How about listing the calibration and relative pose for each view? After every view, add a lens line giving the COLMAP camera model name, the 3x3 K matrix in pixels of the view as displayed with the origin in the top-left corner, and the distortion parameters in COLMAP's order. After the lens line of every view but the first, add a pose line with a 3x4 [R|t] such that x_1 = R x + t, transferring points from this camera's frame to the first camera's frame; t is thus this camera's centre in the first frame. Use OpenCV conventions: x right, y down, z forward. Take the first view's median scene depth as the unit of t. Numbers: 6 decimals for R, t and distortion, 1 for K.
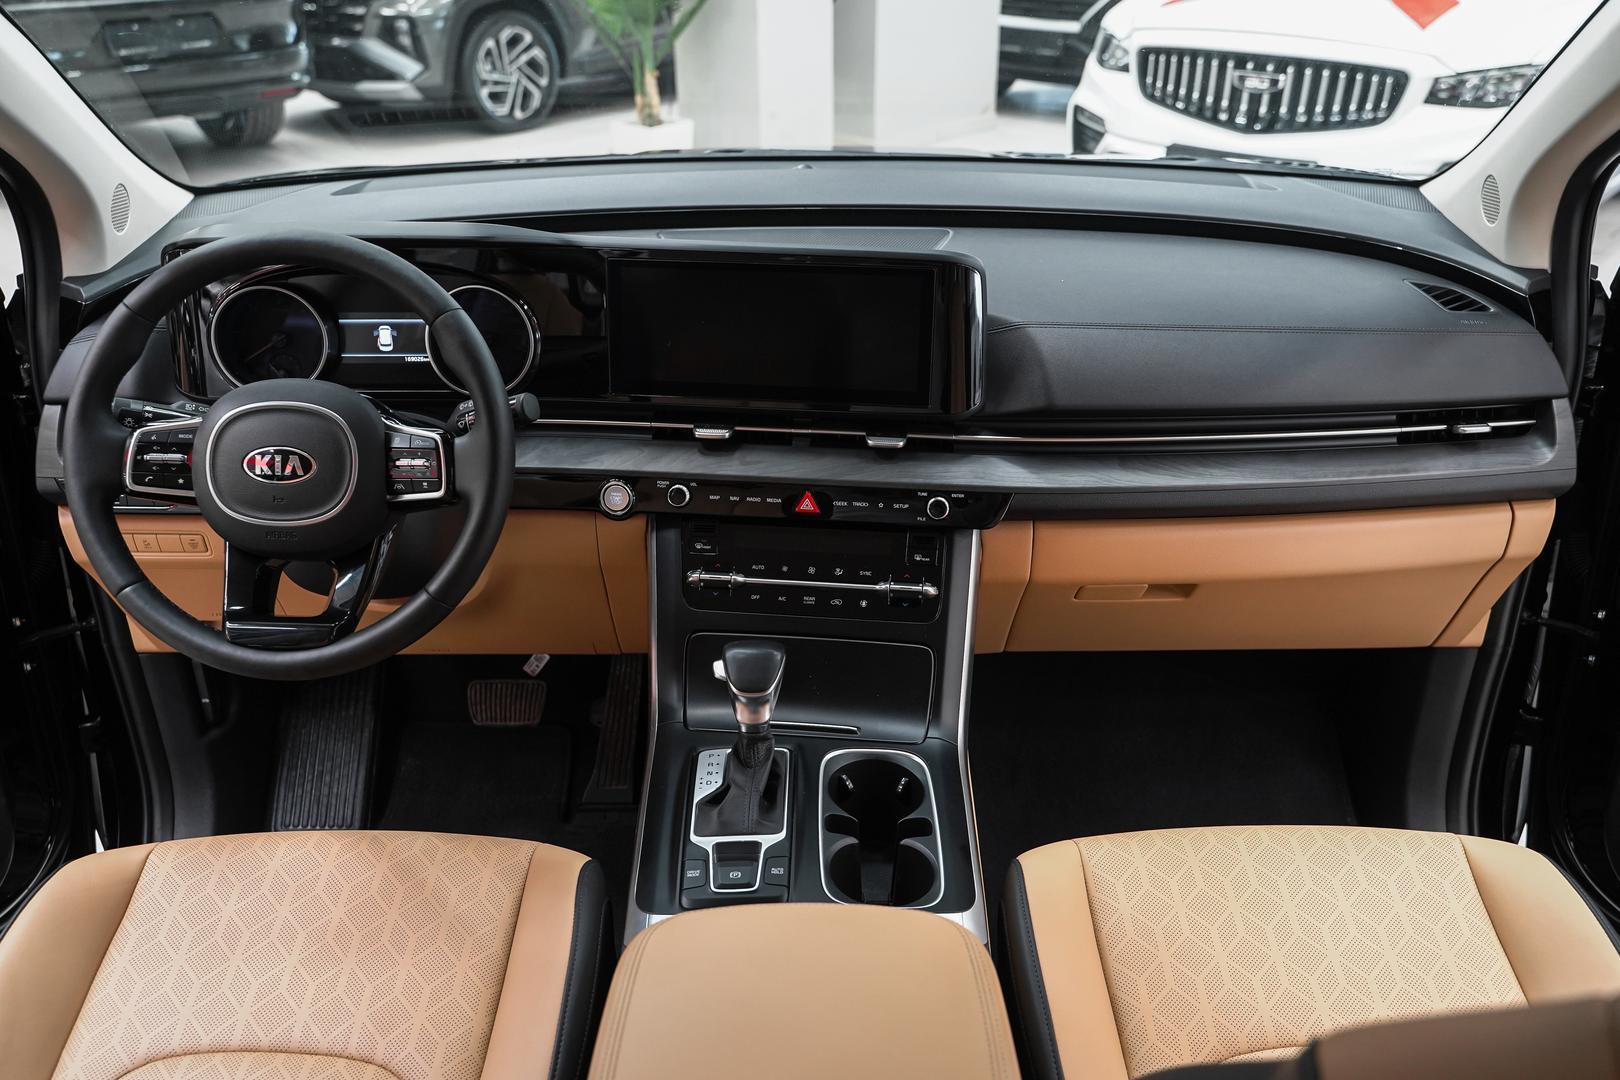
lens RADIAL K [[1315.5, 0, 796.4], [0, 1315.5, 573.3], [0, 0, 1]] dist [-0.019453, 0.014284]
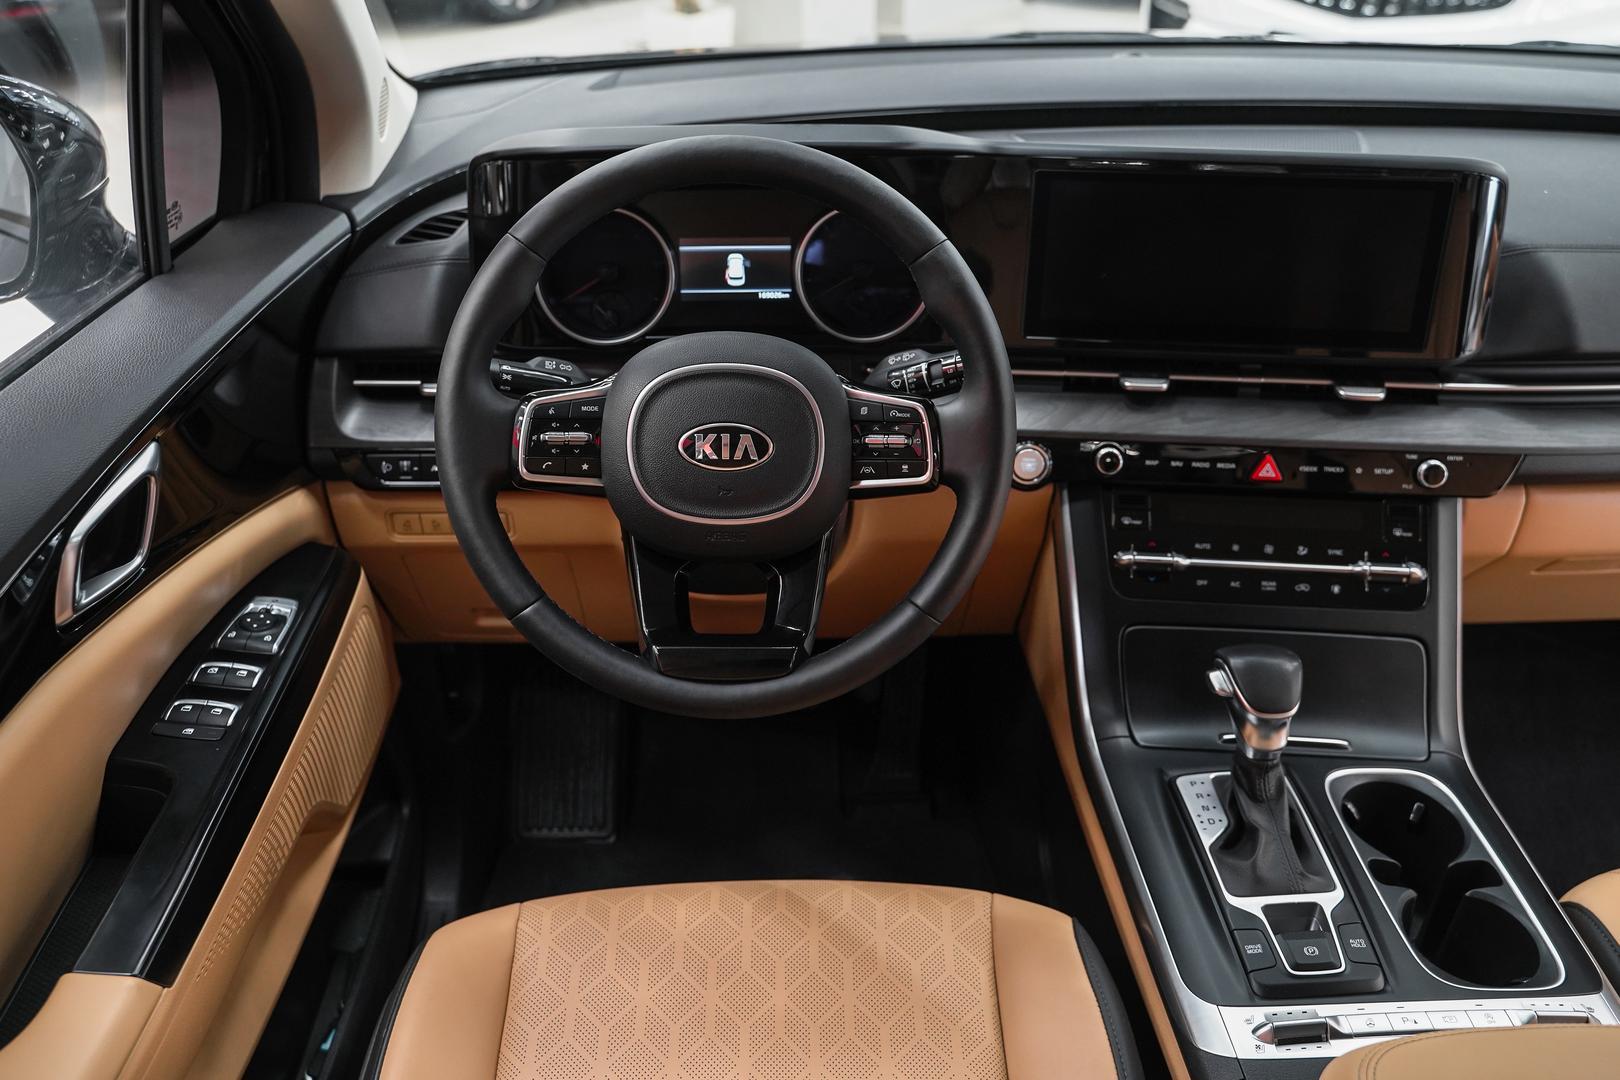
lens RADIAL K [[1315.5, 0, 808.5], [0, 1315.5, 556.9], [0, 0, 1]] dist [-0.019453, 0.014284]
pose [[0.999480, -0.016262, 0.027832, -0.310573], [0.014468, 0.997877, 0.063506, -0.055711], [-0.028806, -0.063070, 0.997593, 0.186503]]
